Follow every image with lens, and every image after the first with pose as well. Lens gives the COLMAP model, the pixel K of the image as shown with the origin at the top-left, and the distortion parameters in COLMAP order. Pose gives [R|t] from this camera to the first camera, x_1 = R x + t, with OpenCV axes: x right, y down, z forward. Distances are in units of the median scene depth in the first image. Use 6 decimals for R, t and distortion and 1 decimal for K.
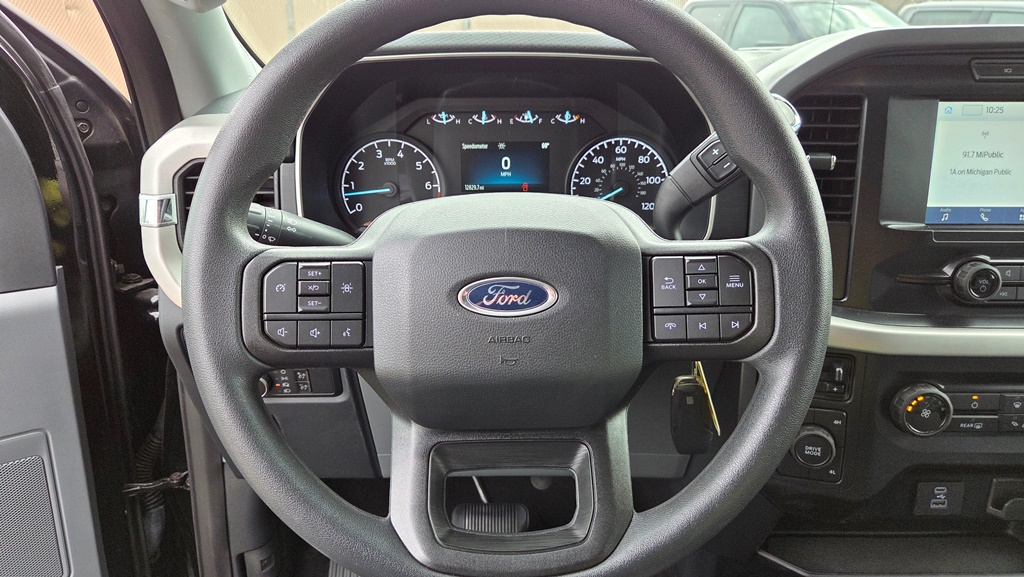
lens RADIAL K [[695.5, 0, 507.3], [0, 695.5, 284.5], [0, 0, 1]] dist [0.057746, -0.059735]
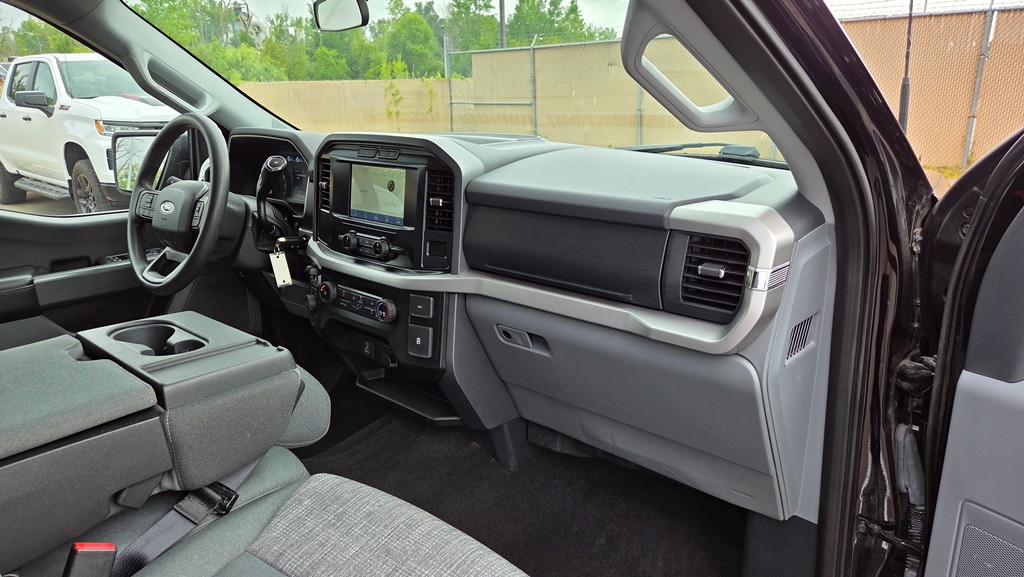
lens RADIAL K [[683.5, 0, 512.0], [0, 683.5, 288.5], [0, 0, 1]] dist [0.056948, -0.057206]
pose [[0.738095, 0.177269, -0.650992, 2.166320], [-0.204321, 0.978288, 0.034734, -0.034079], [0.643015, 0.107374, 0.758289, -0.298739]]
